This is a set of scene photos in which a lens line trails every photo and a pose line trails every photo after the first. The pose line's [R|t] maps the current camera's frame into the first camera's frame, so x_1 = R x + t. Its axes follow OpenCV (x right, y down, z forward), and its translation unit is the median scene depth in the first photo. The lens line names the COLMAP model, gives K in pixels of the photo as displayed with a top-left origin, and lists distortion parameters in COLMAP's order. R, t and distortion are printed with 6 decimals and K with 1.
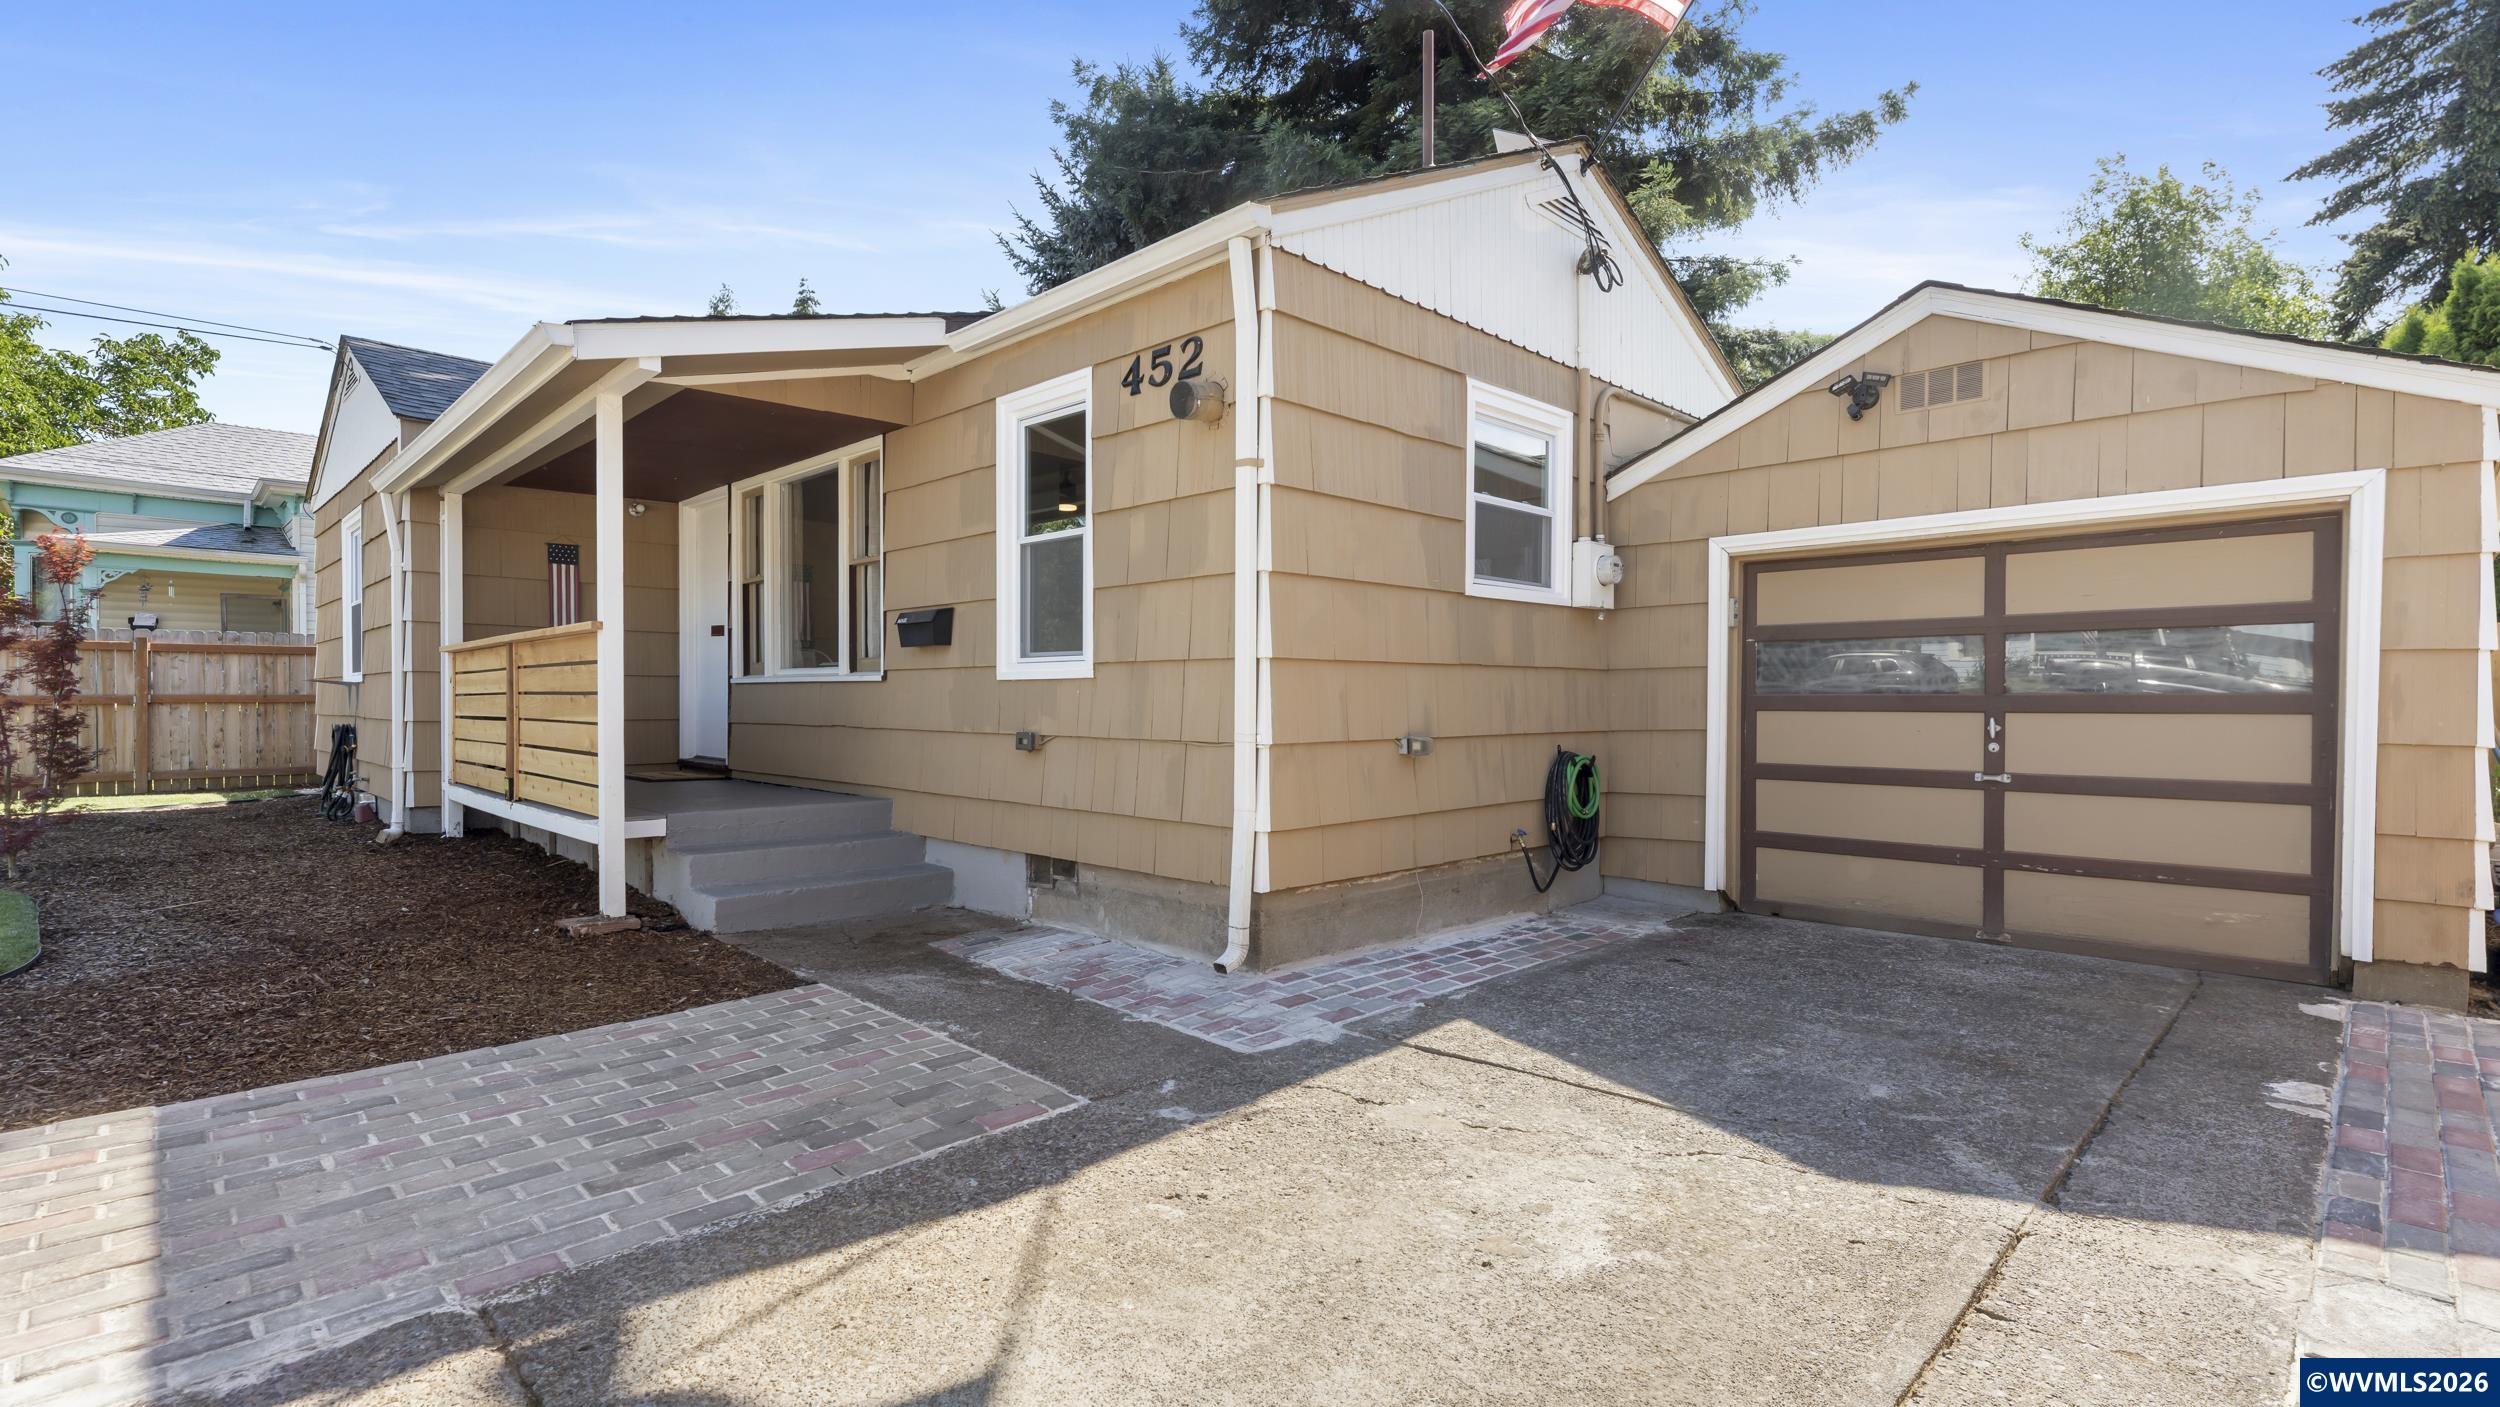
lens RADIAL K [[1137.3, 0, 1247.9], [0, 1137.3, 715.9], [0, 0, 1]] dist [0.004841, 0.000983]
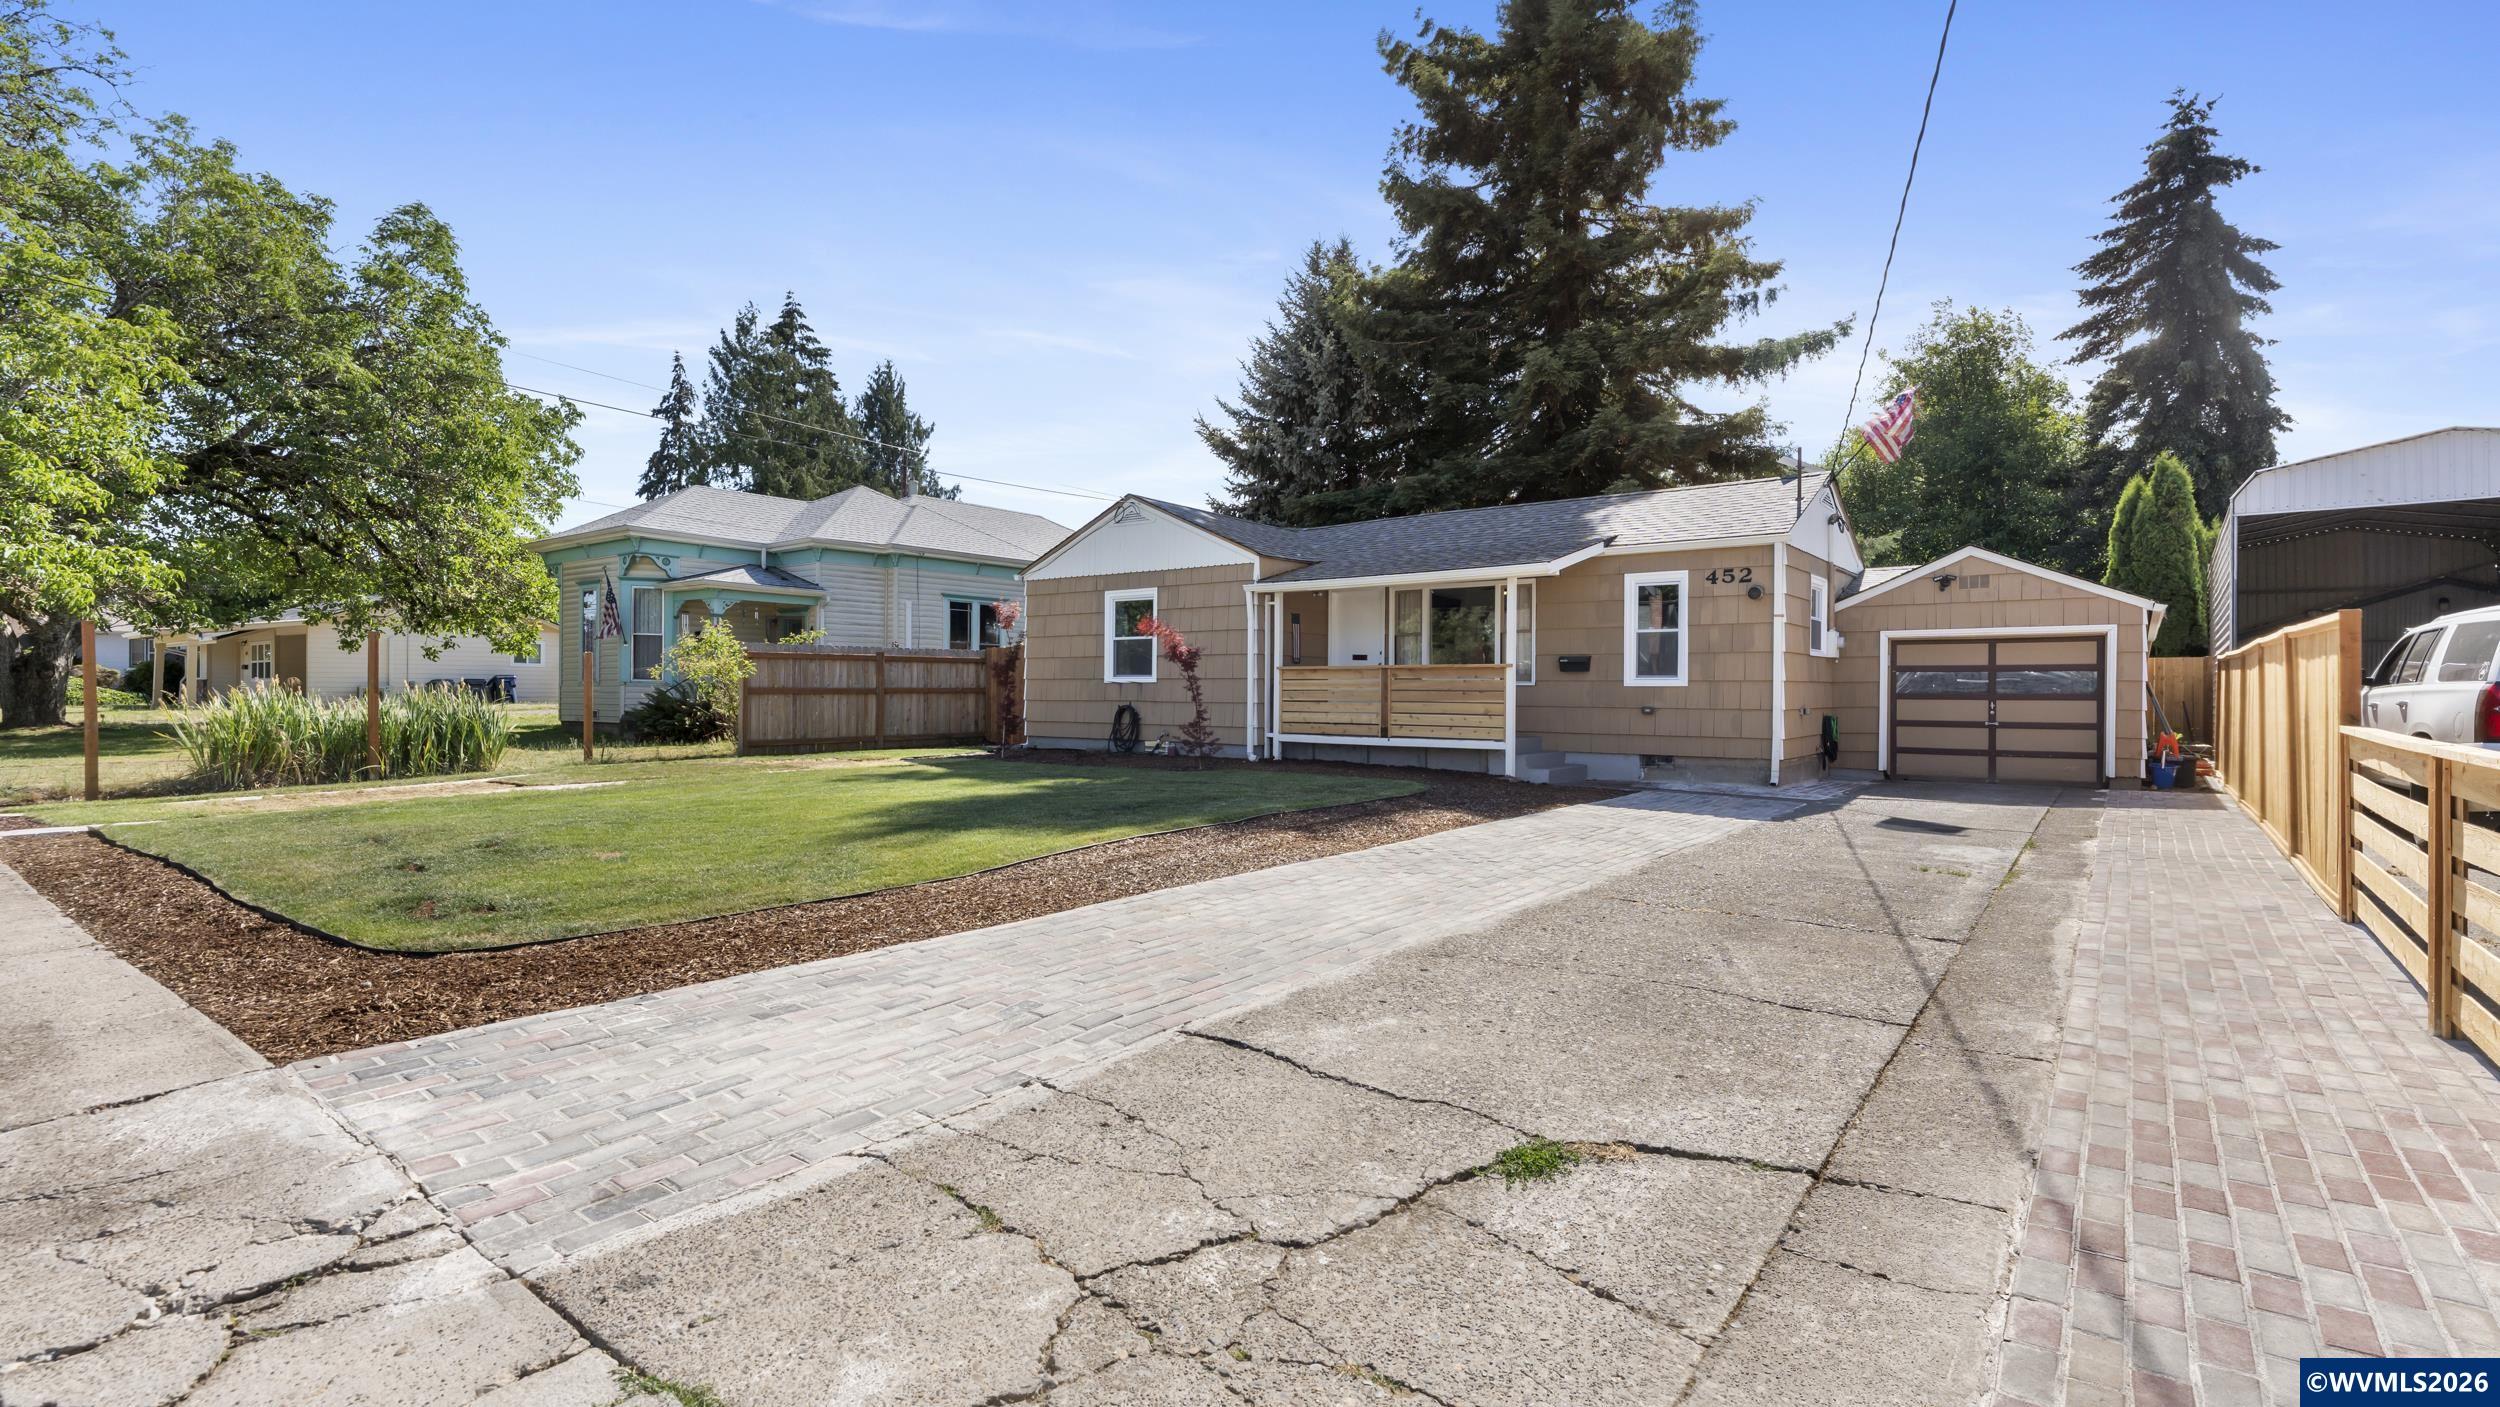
lens RADIAL K [[1137.3, 0, 1253.5], [0, 1137.3, 687.7], [0, 0, 1]] dist [0.004841, 0.000983]
pose [[0.991088, 0.003914, 0.133153, -1.299971], [-0.001712, 0.999860, -0.016652, 0.014759], [-0.133199, 0.016275, 0.990956, -1.309995]]
